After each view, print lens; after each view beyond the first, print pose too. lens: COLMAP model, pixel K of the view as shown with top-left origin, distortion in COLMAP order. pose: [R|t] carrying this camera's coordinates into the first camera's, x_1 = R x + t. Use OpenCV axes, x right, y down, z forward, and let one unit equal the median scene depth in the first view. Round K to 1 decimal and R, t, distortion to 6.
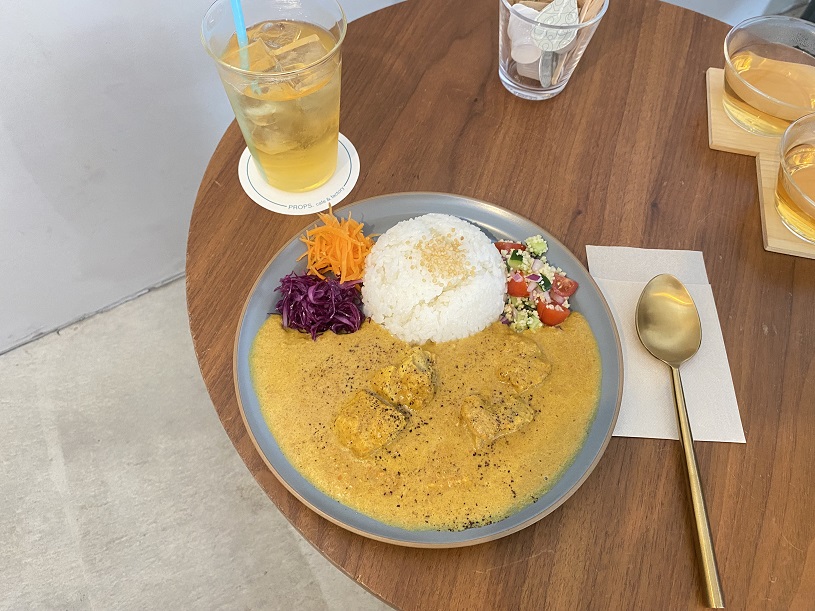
lens RADIAL K [[621.8, 0, 407.7], [0, 621.8, 306.6], [0, 0, 1]] dist [-0.014564, 0.010275]
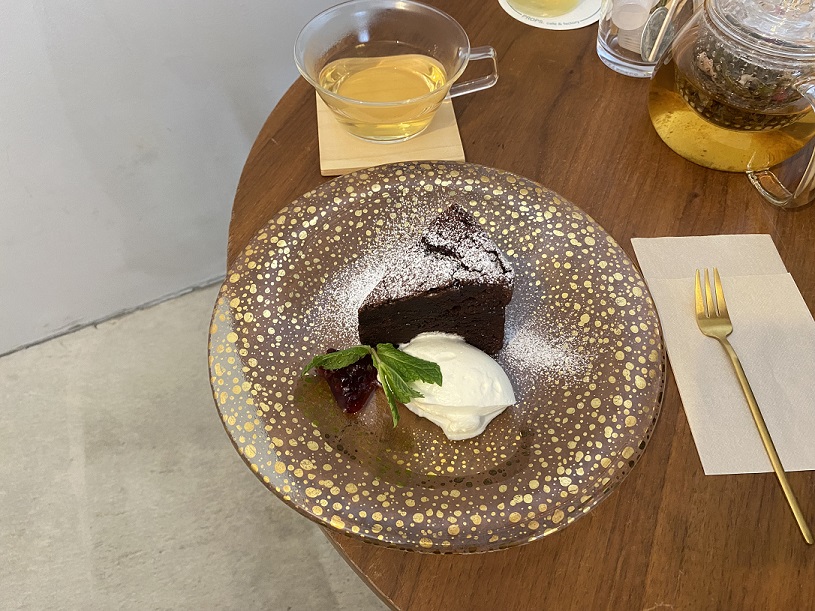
lens RADIAL K [[621.8, 0, 407.1], [0, 621.8, 304.9], [0, 0, 1]] dist [-0.014564, 0.010275]
pose [[0.995060, 0.065187, -0.074869, -0.023892], [-0.070864, 0.994597, -0.075858, 0.053877], [0.069520, 0.080789, 0.994304, 0.099195]]
